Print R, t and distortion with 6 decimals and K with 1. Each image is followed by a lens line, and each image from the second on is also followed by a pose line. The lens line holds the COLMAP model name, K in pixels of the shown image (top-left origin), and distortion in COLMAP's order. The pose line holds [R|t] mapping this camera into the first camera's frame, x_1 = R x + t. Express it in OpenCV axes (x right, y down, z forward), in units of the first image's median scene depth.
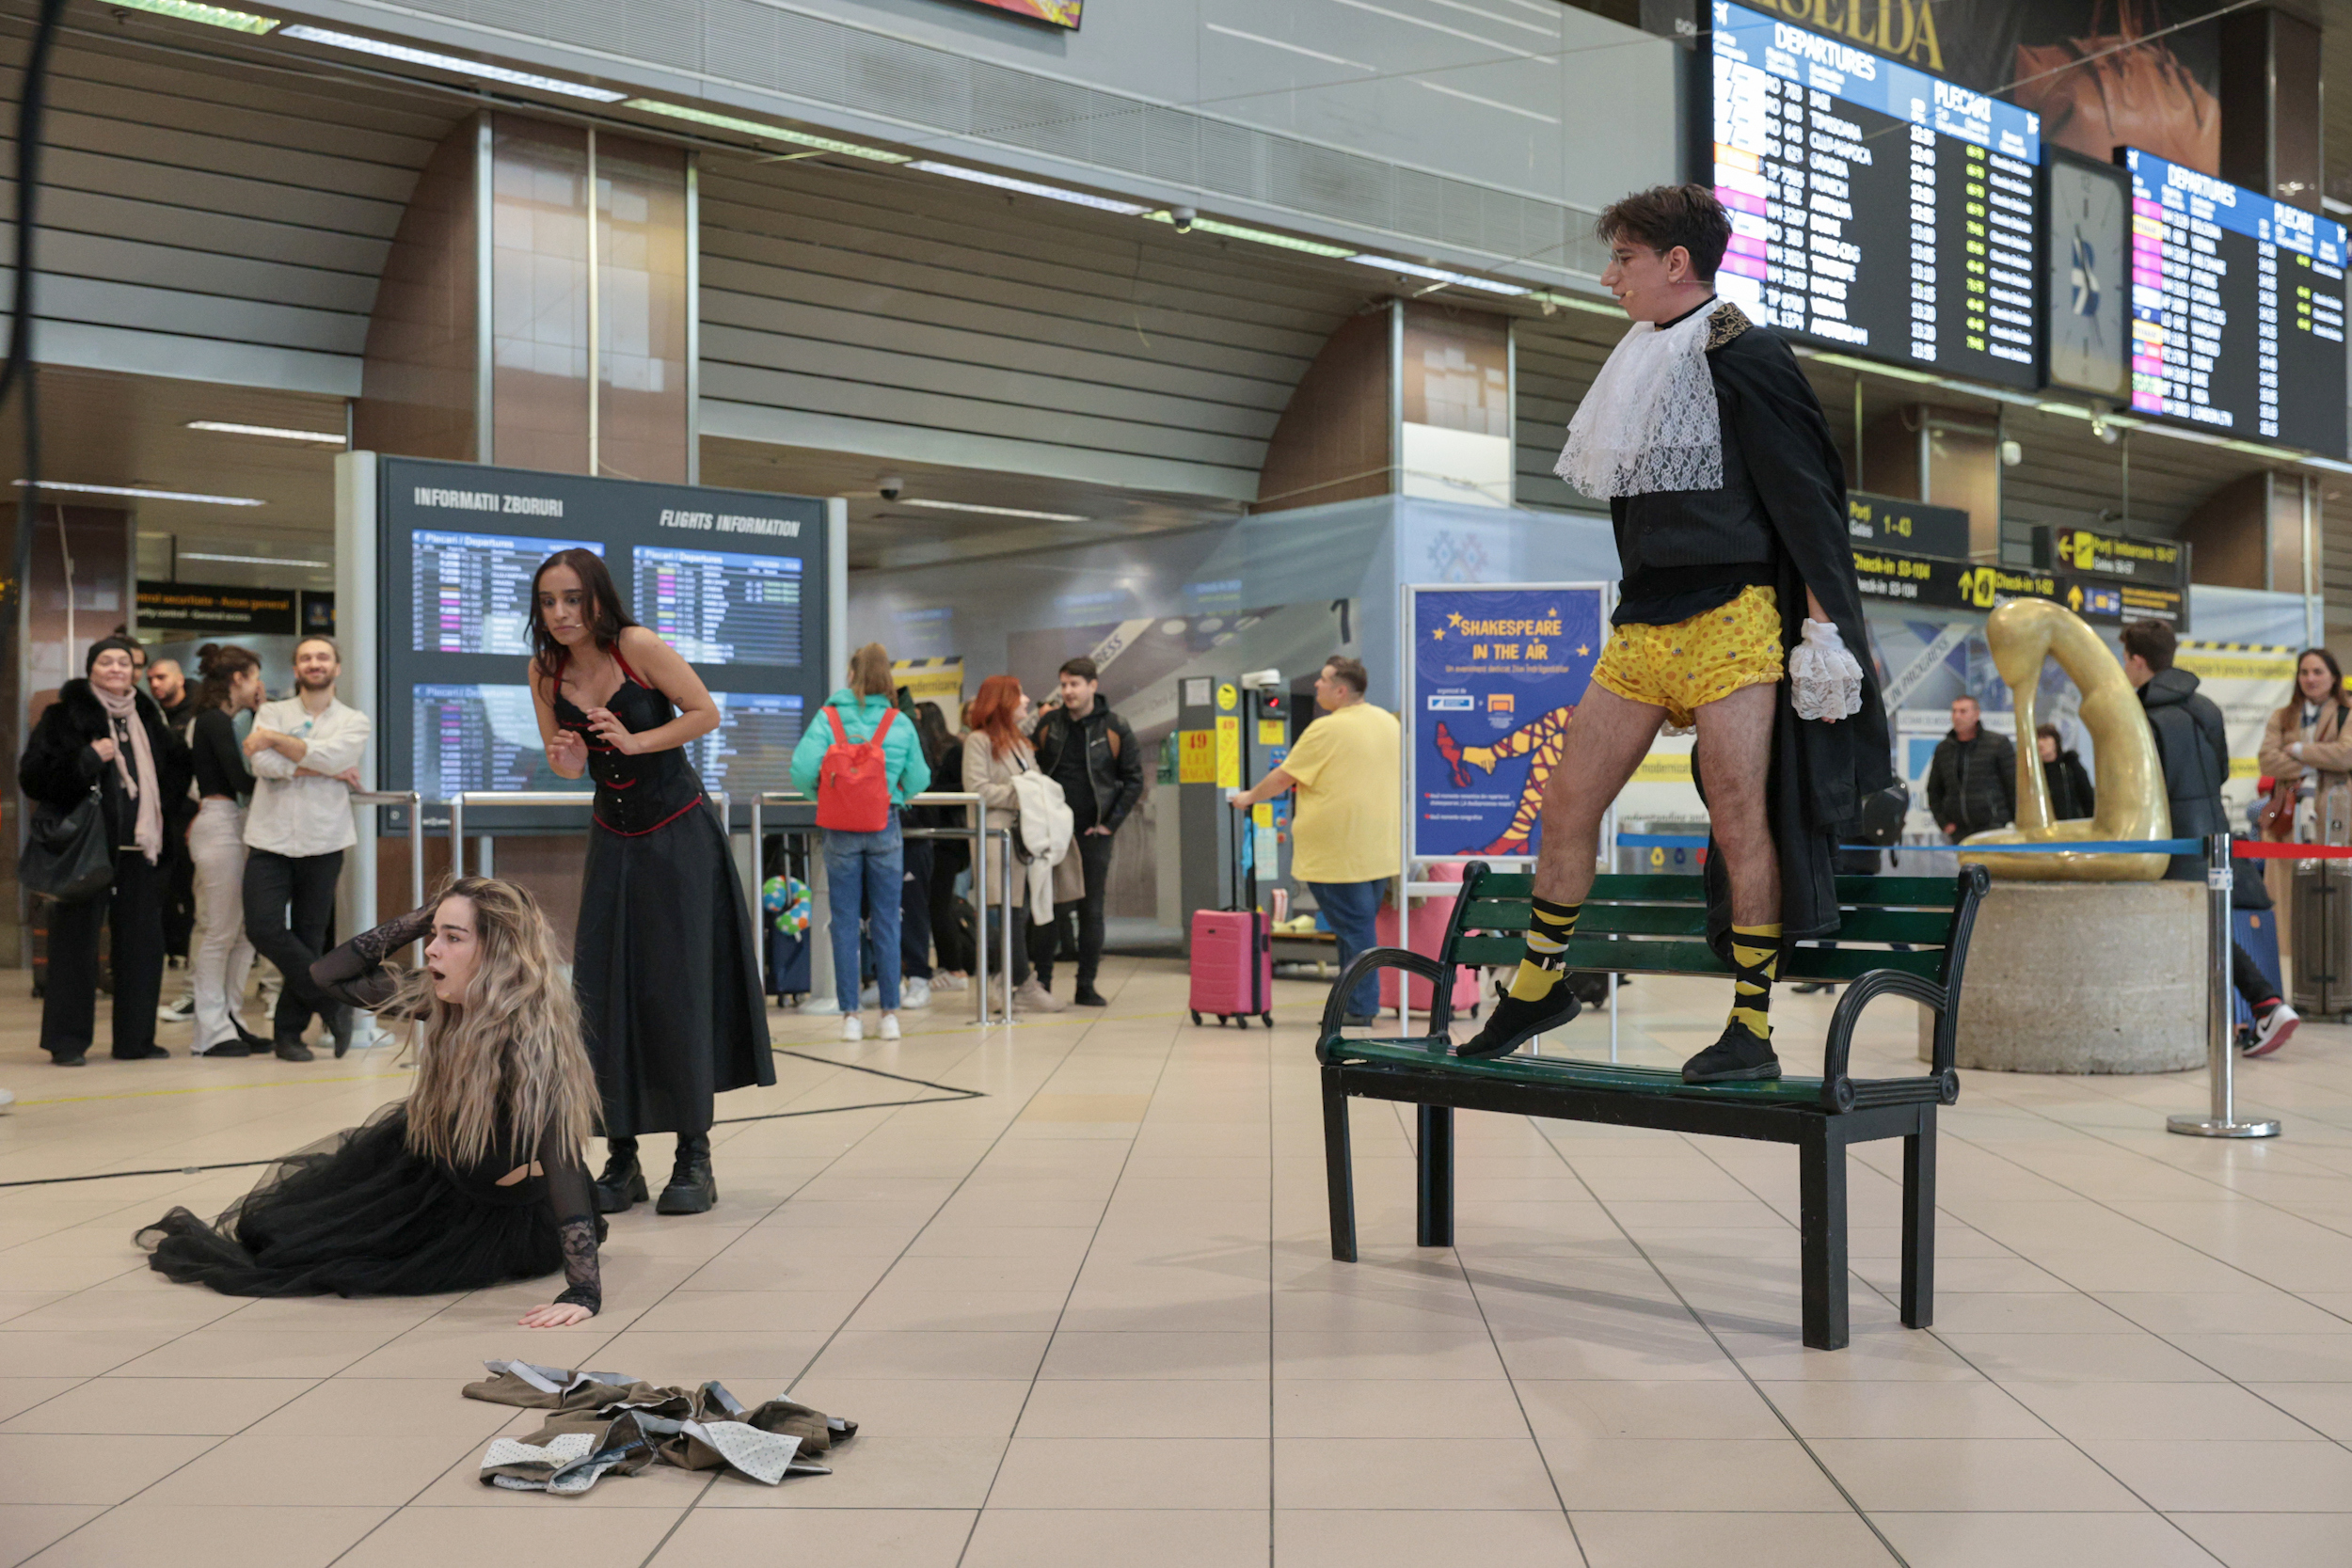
lens RADIAL K [[2529.8, 0, 1206.0], [0, 2529.8, 797.1], [0, 0, 1]] dist [0.003670, 0.000000]
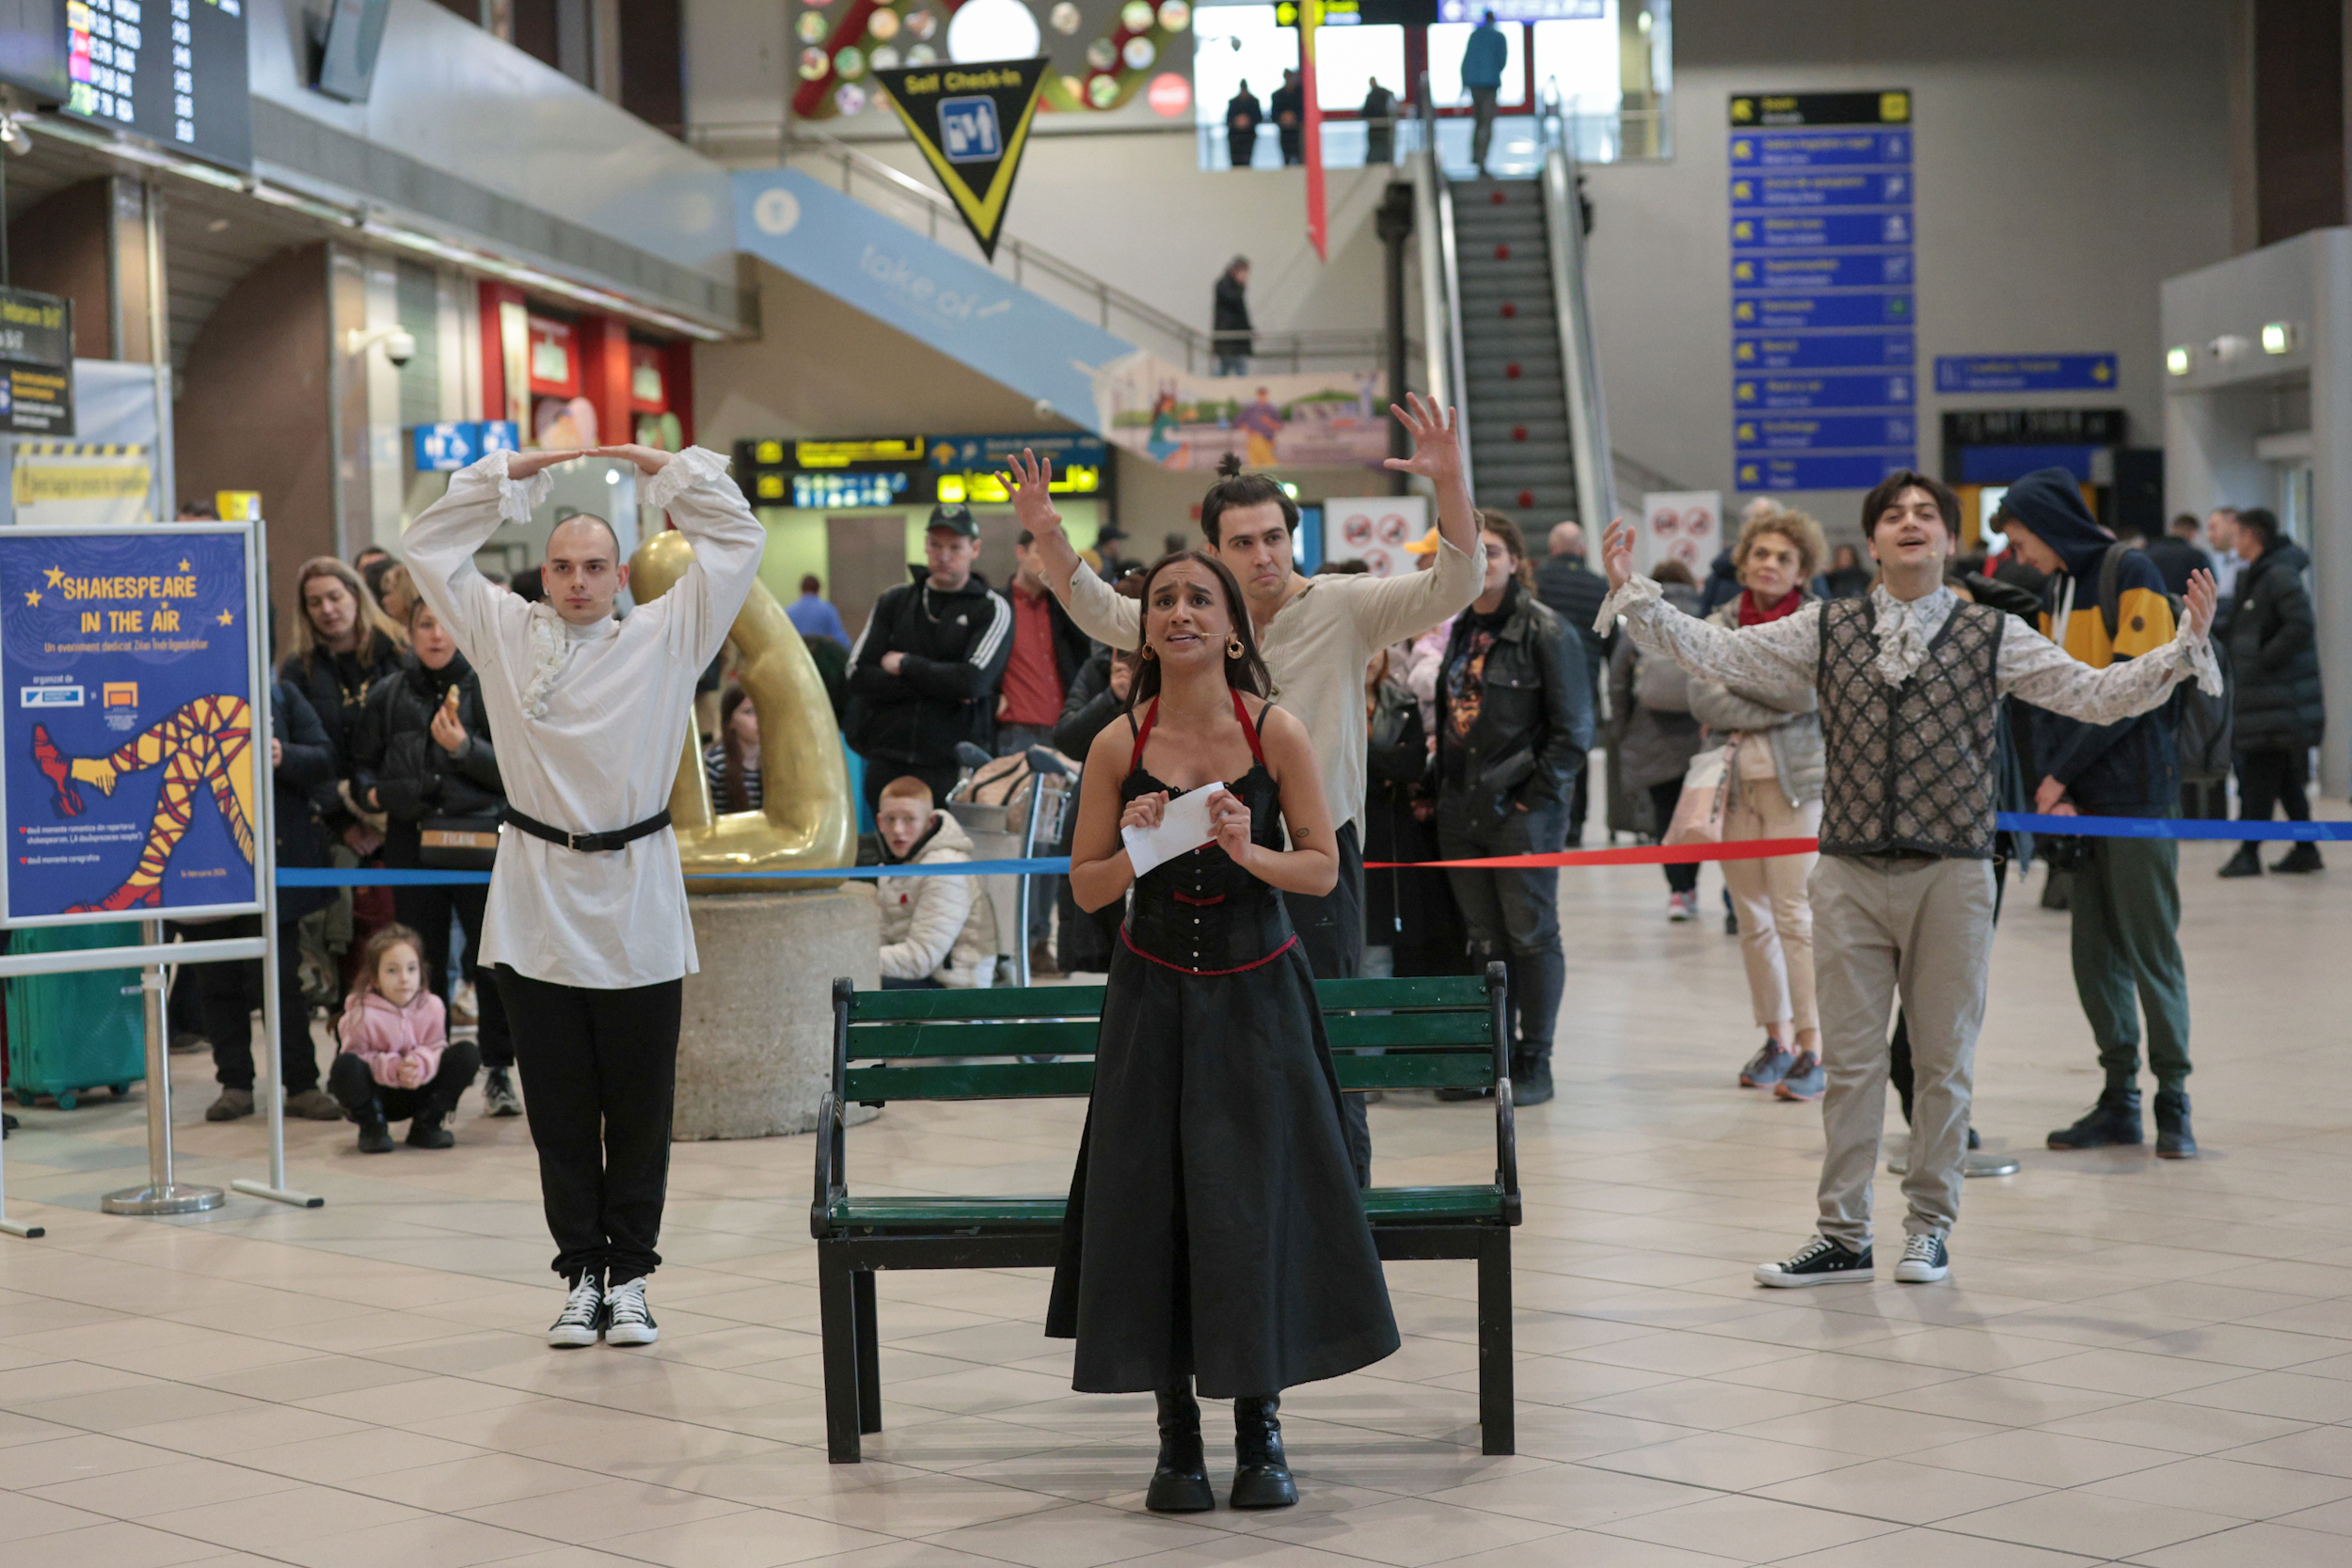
lens RADIAL K [[4667.9, 0, 1235.0], [0, 4667.9, 755.0], [0, 0, 1]] dist [-0.023408, 0.000000]
pose [[0.706250, -0.044740, 0.706547, -0.470404], [0.018010, 0.998814, 0.045244, -0.059278], [-0.707733, -0.019228, 0.706218, -0.112505]]
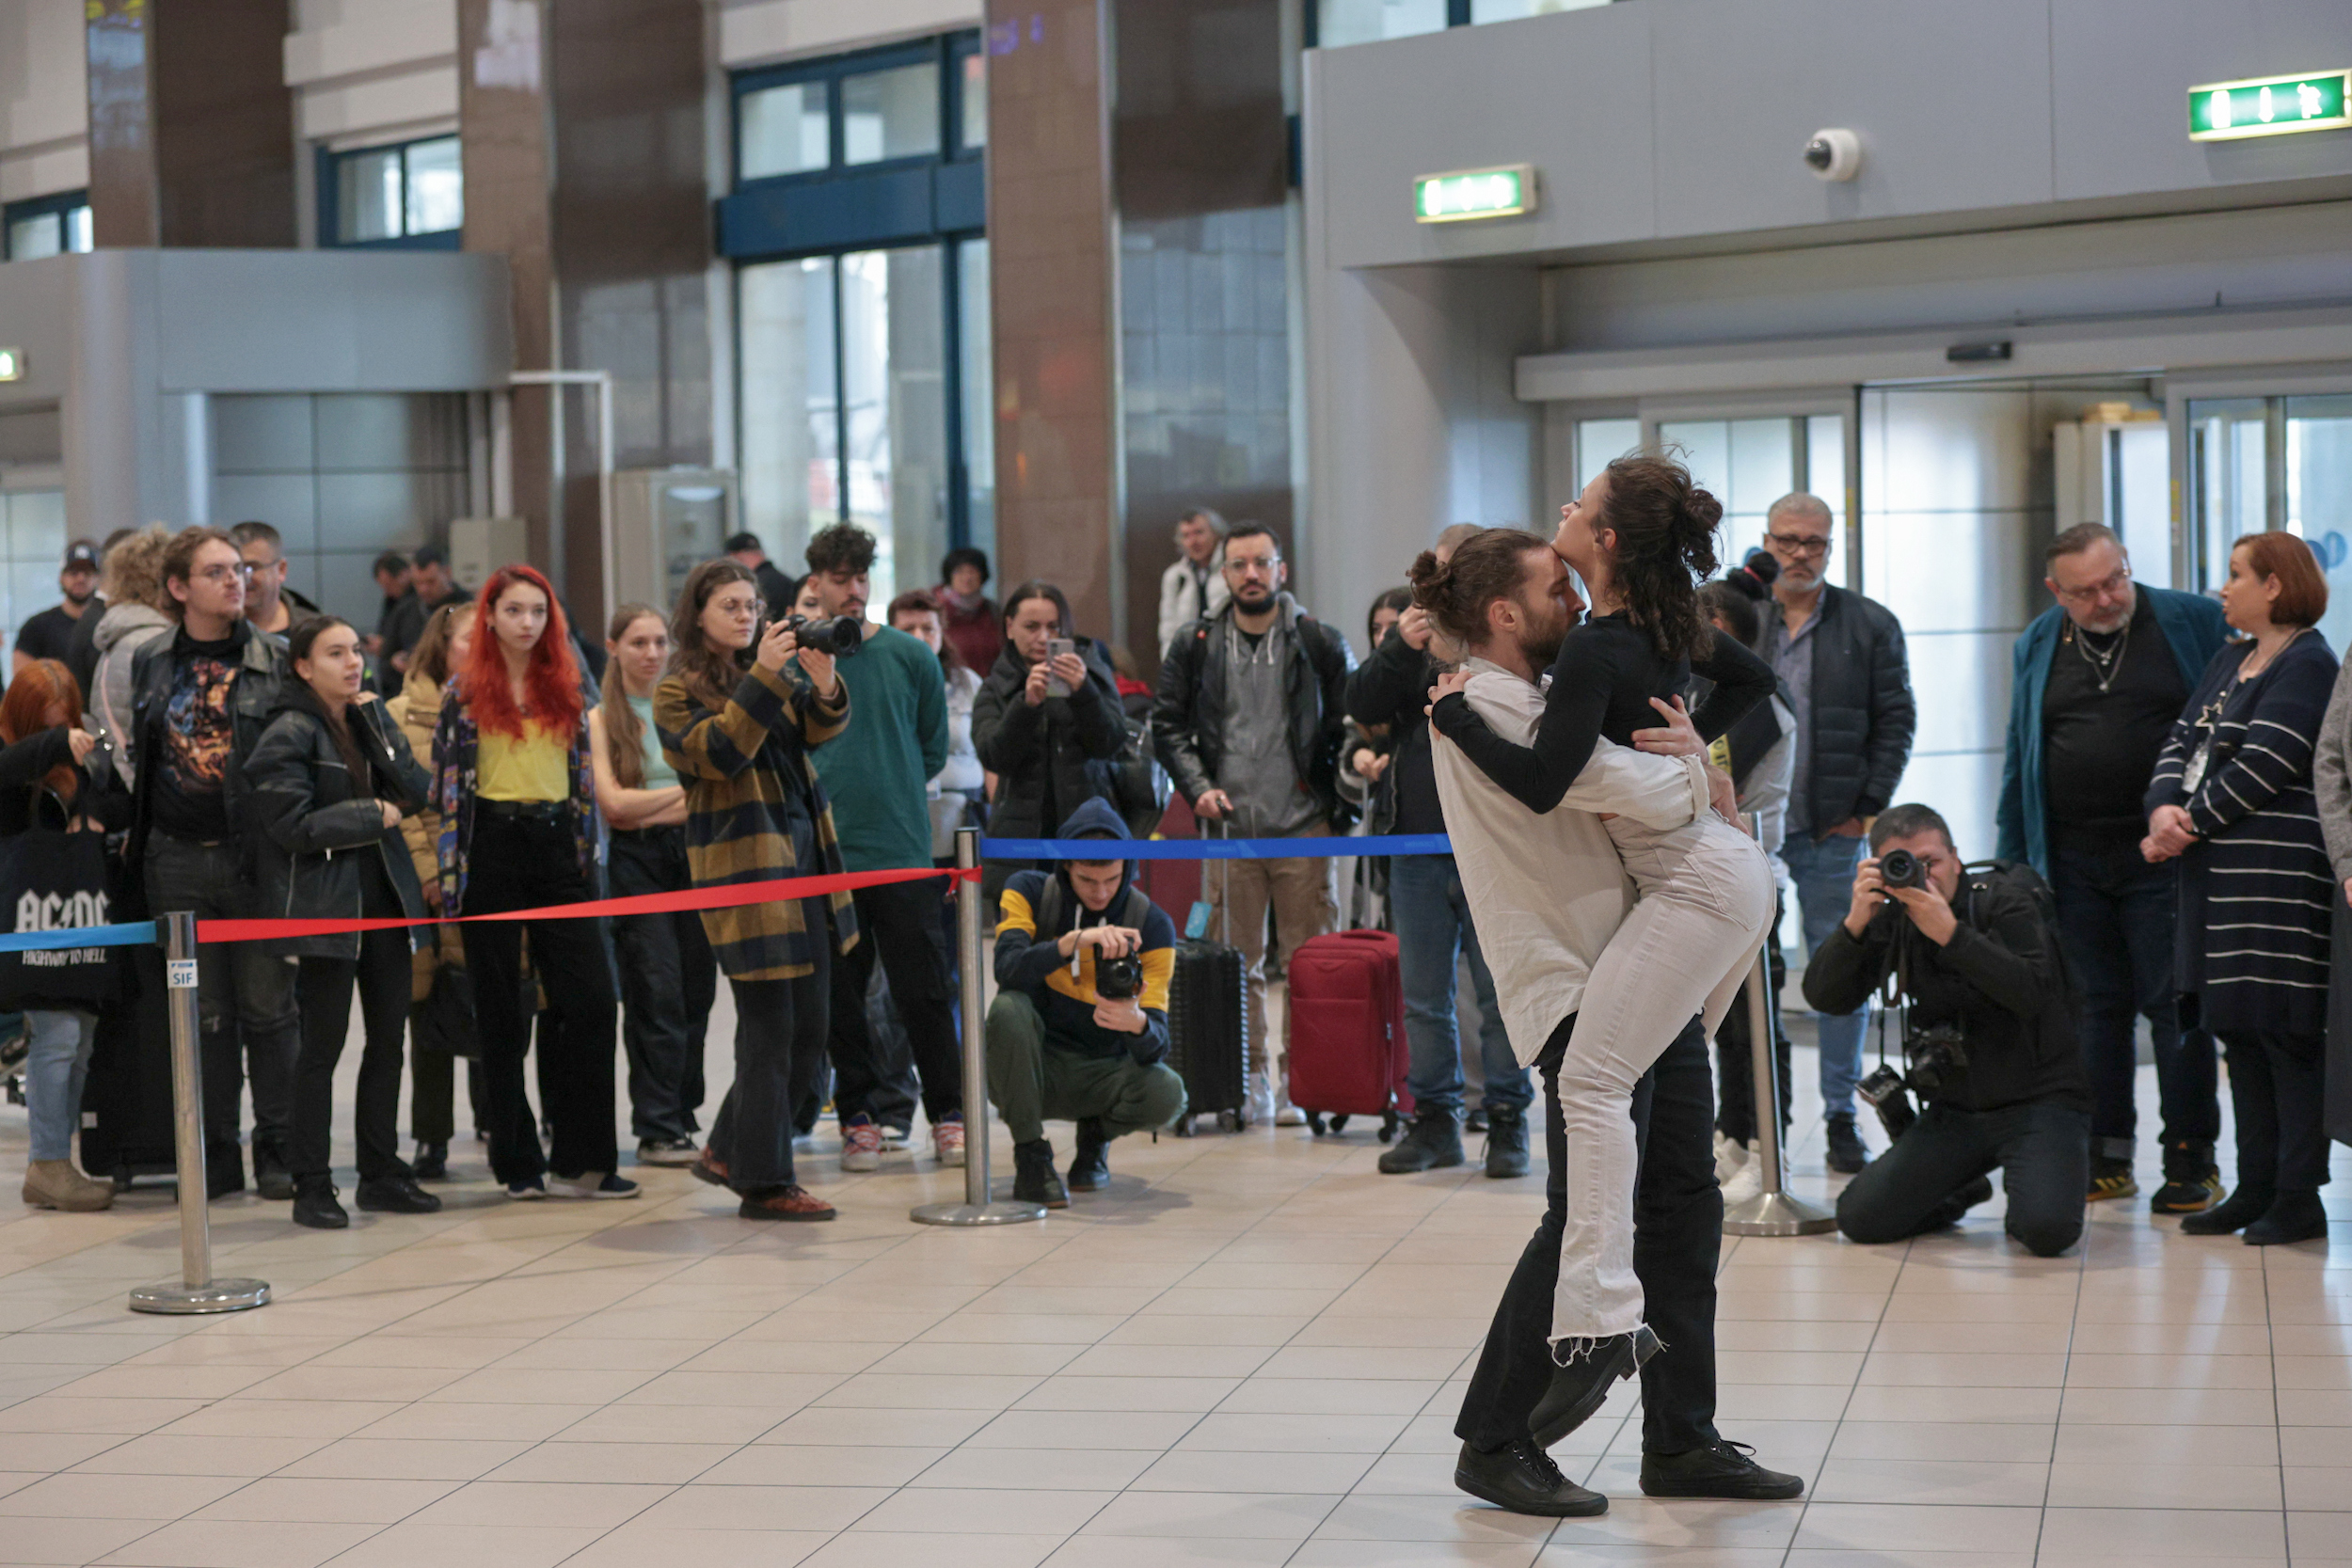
lens RADIAL K [[5065.4, 0, 1174.1], [0, 5065.4, 777.6], [0, 0, 1]] dist [-0.107090, 0.000000]
pose [[0.161320, -0.043633, 0.985937, -0.669882], [0.012248, 0.999034, 0.042209, -0.054102], [-0.986826, 0.005266, 0.161698, 0.305527]]
